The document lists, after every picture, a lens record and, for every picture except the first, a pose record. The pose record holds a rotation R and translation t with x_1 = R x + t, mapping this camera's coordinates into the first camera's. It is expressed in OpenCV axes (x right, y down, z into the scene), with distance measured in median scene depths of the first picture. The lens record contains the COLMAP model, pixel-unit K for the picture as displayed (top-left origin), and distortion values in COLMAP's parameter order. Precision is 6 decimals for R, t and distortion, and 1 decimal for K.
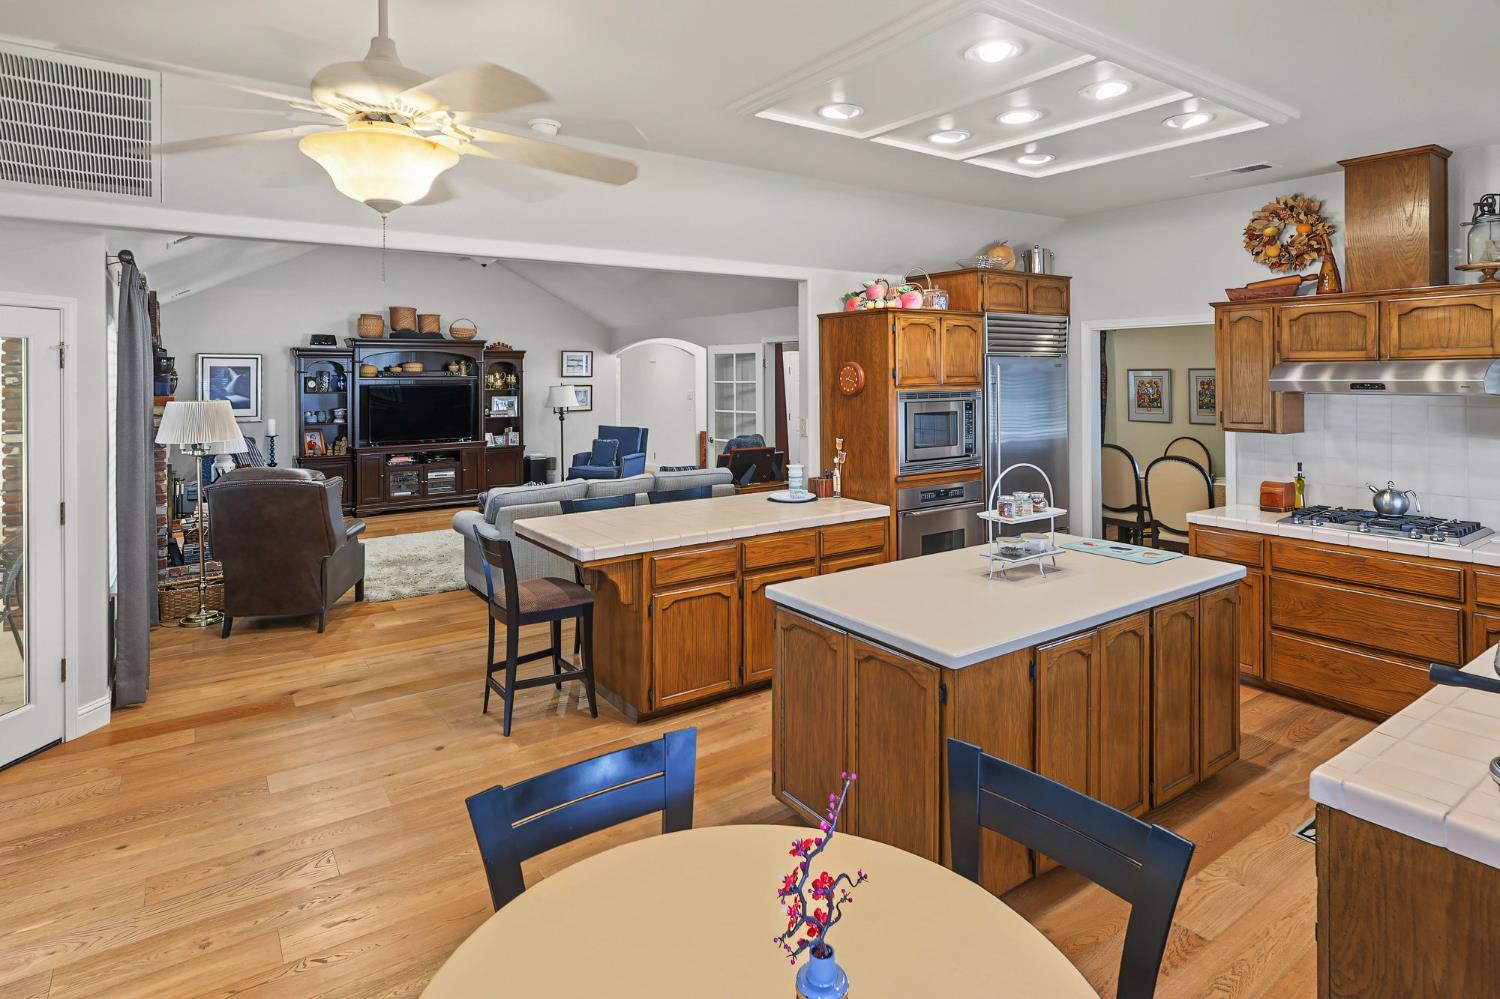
lens RADIAL K [[807.1, 0, 725.5], [0, 807.1, 375.6], [0, 0, 1]] dist [0.002857, -0.003974]
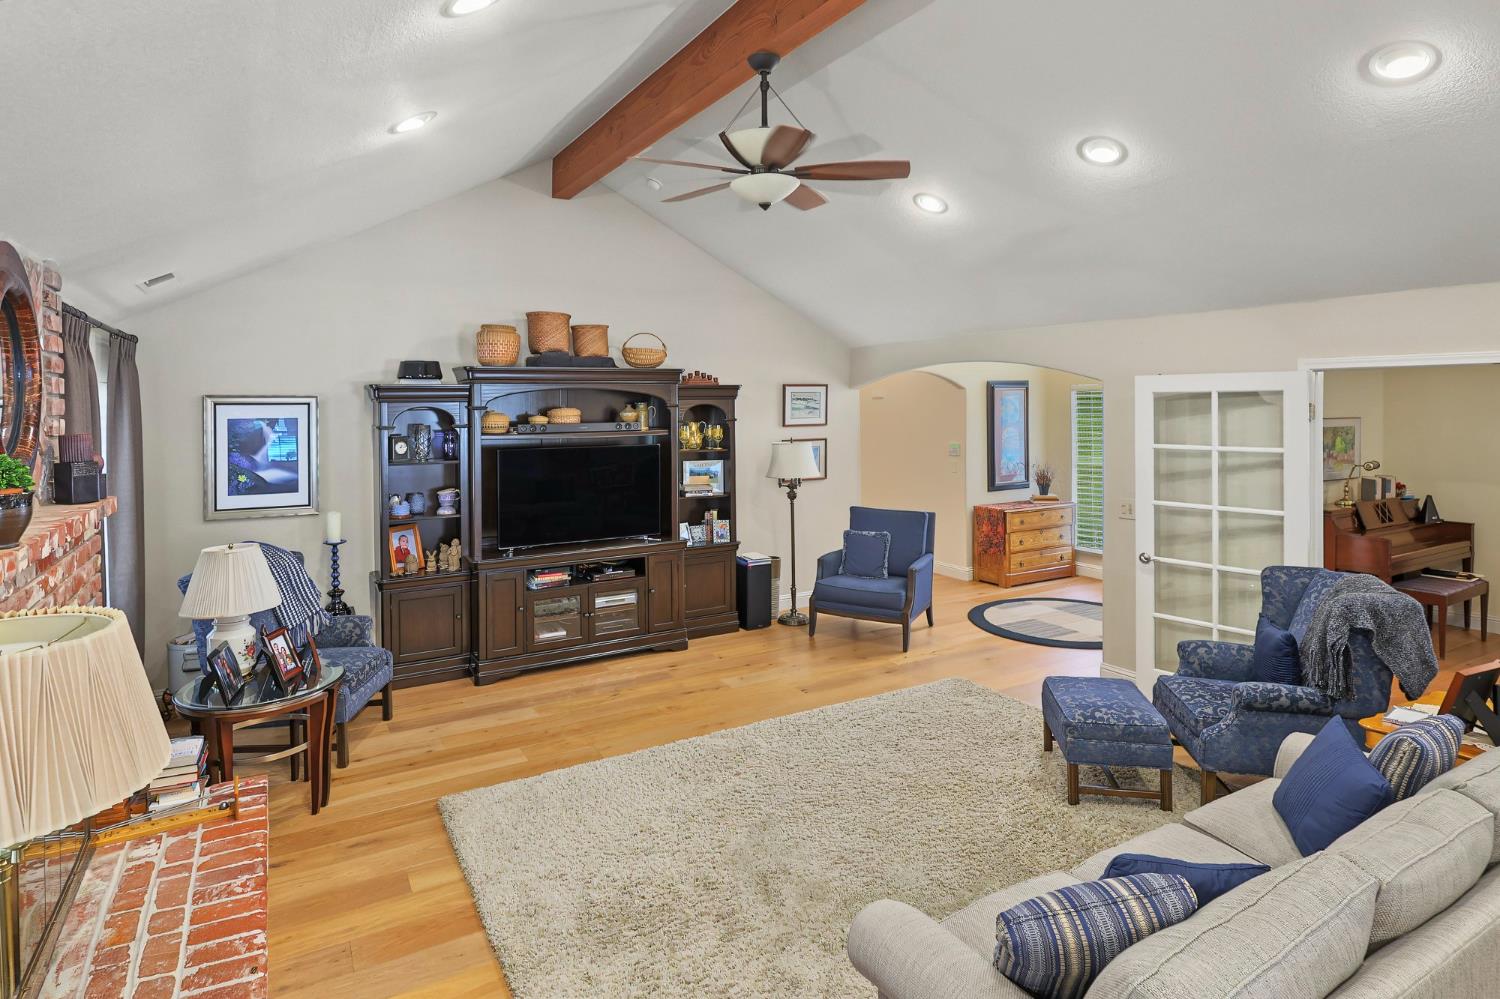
lens RADIAL K [[807.1, 0, 713.2], [0, 807.1, 410.0], [0, 0, 1]] dist [0.002857, -0.003974]
pose [[0.995893, -0.003421, -0.090468, -0.230556], [0.004345, 0.999940, 0.010019, -0.020039], [0.090428, -0.010371, 0.995849, 0.432526]]
